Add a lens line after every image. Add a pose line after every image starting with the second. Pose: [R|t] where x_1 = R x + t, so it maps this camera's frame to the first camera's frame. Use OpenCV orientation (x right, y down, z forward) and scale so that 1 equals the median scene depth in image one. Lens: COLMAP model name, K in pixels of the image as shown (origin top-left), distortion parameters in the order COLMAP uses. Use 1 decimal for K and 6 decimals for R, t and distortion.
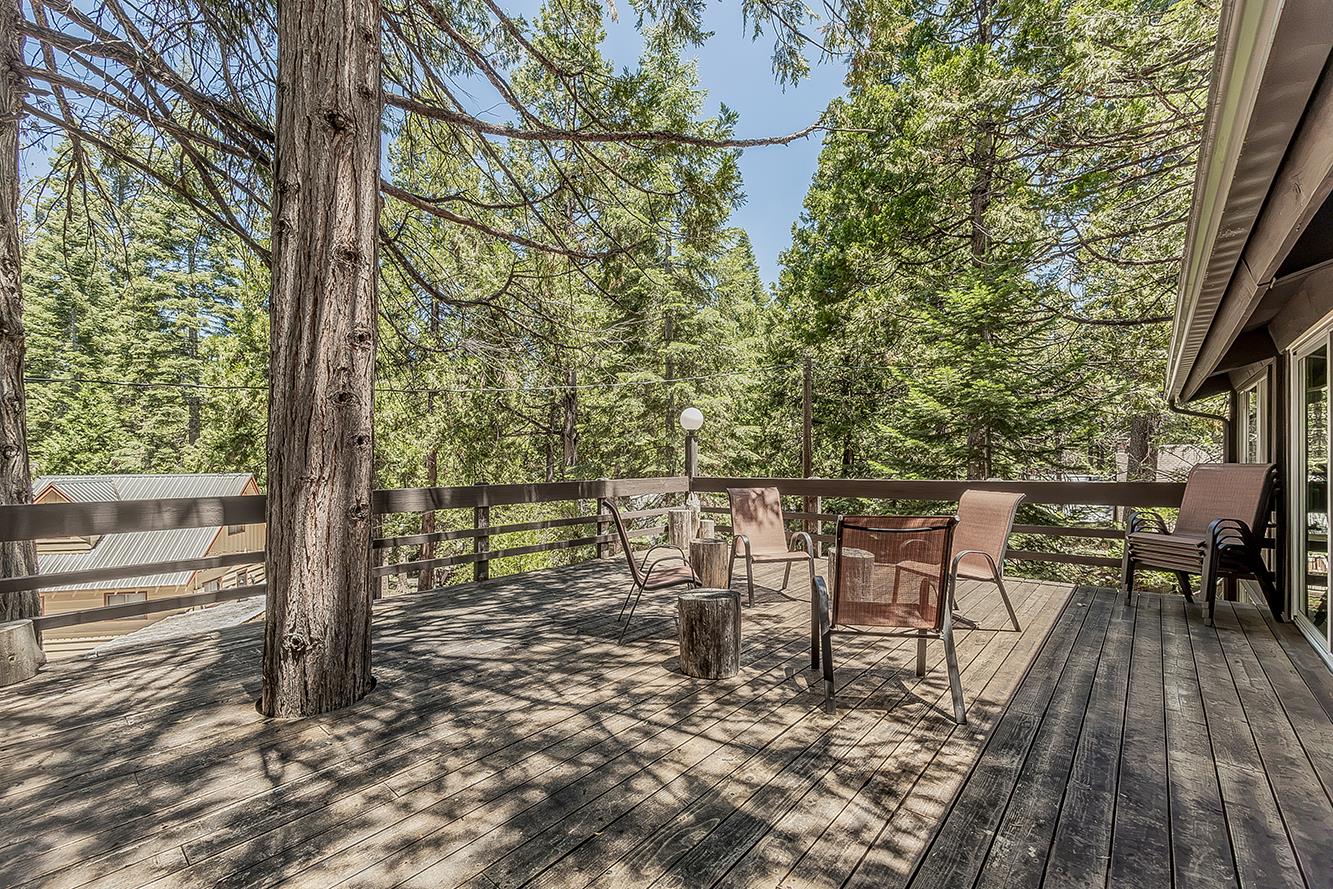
lens RADIAL K [[557.7, 0, 633.8], [0, 557.7, 454.3], [0, 0, 1]] dist [0.008507, -0.002696]
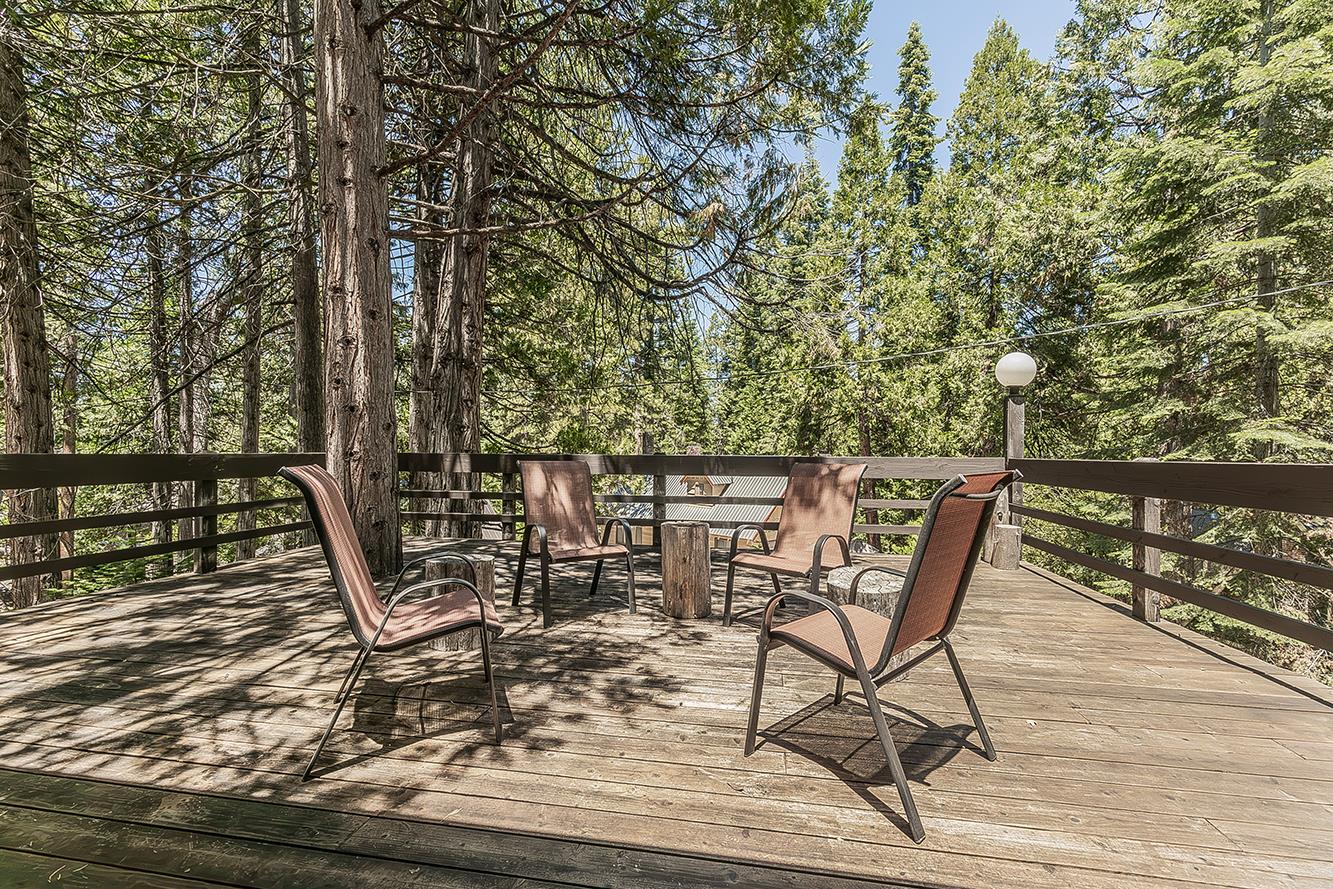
lens RADIAL K [[557.7, 0, 674.2], [0, 557.7, 444.2], [0, 0, 1]] dist [0.008507, -0.002696]
pose [[0.545892, 0.002537, -0.837852, 1.349692], [-0.000017, 0.999995, 0.003016, 0.068246], [0.837856, -0.001632, 0.545889, 0.962635]]
